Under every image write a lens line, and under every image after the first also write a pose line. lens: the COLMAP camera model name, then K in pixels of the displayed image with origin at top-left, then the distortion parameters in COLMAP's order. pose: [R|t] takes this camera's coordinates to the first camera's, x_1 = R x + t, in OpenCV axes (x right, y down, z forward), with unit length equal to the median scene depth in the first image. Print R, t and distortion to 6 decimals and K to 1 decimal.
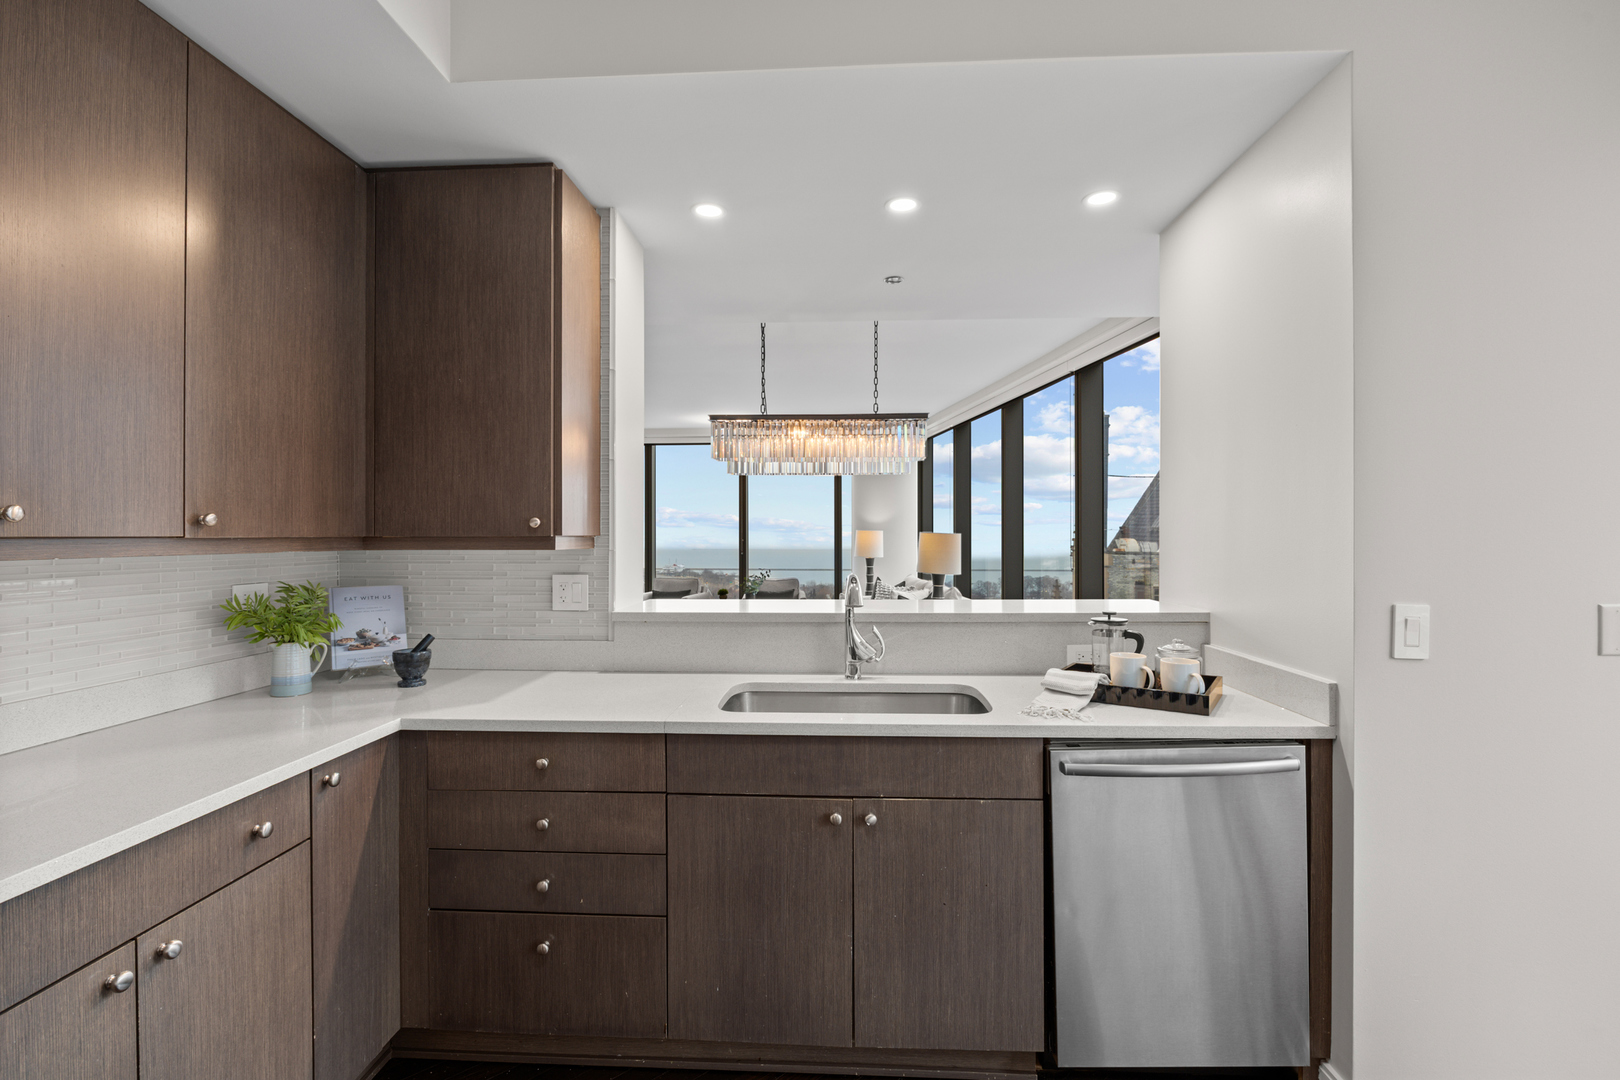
lens RADIAL K [[732.4, 0, 808.2], [0, 732.4, 533.6], [0, 0, 1]] dist [-0.008943, -0.000068]
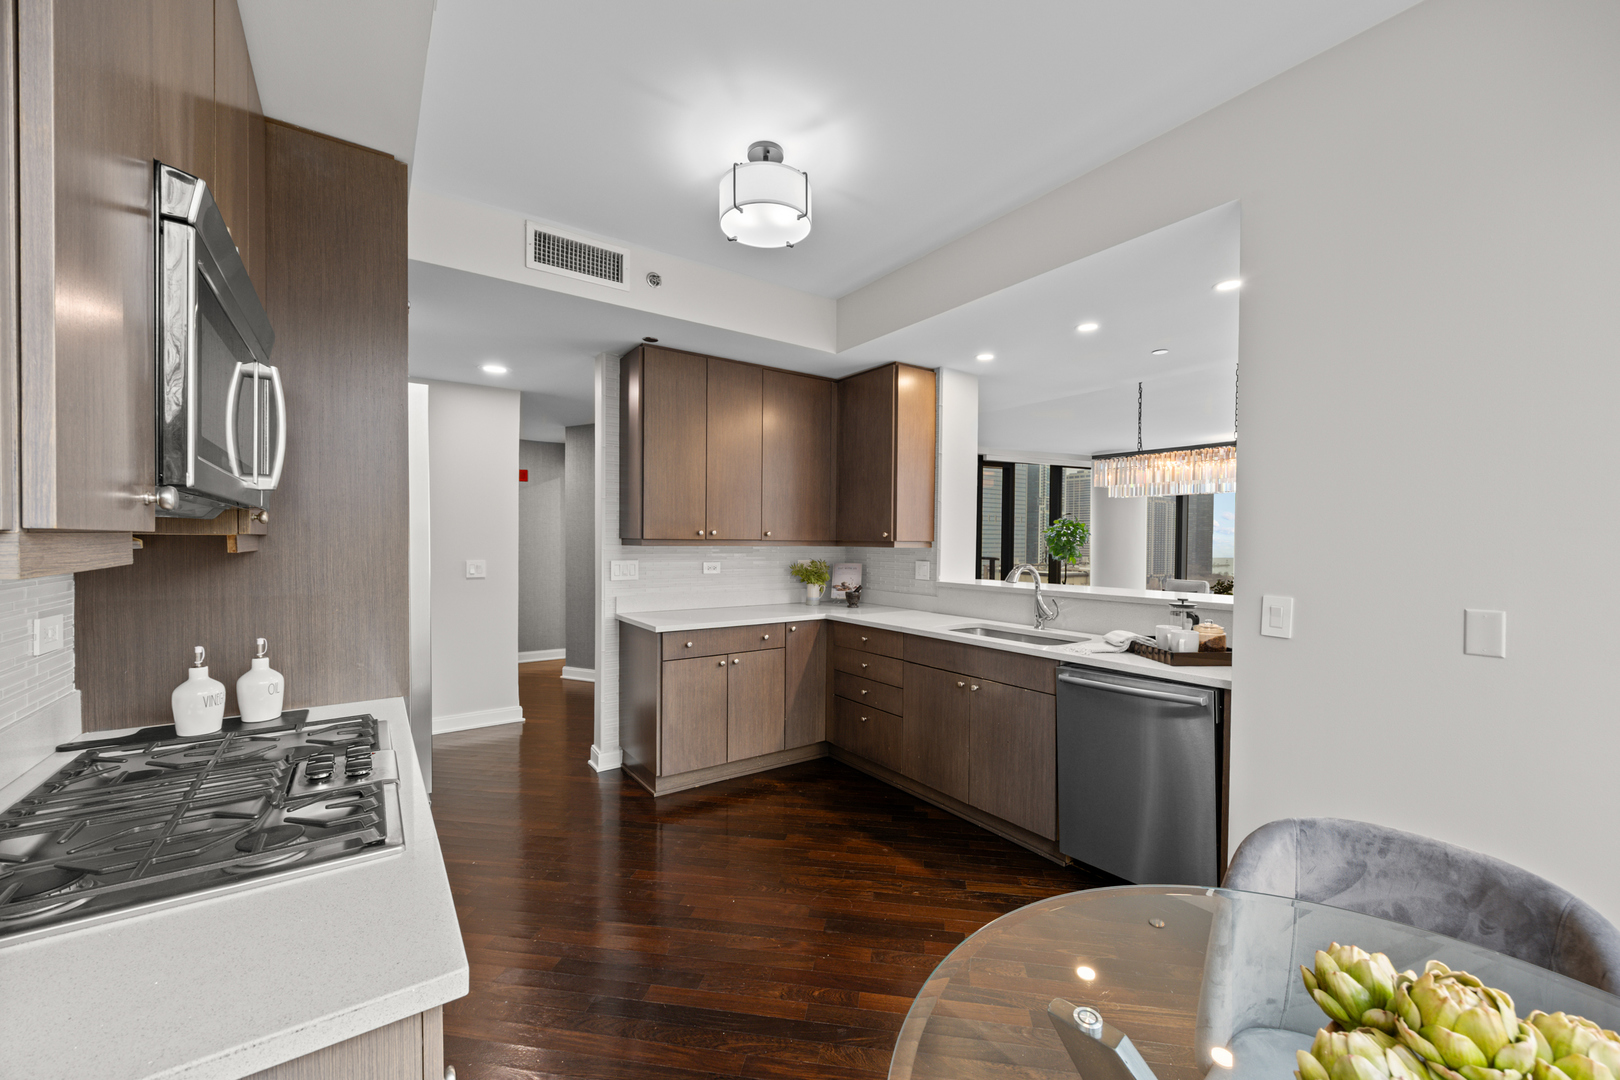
lens RADIAL K [[639.0, 0, 820.2], [0, 639.0, 547.0], [0, 0, 1]] dist [0.005637, -0.000236]
pose [[0.630314, 0.016805, -0.776159, 1.033245], [-0.009136, 0.999857, 0.014229, -0.003973], [0.776287, -0.001878, 0.630377, -0.353165]]
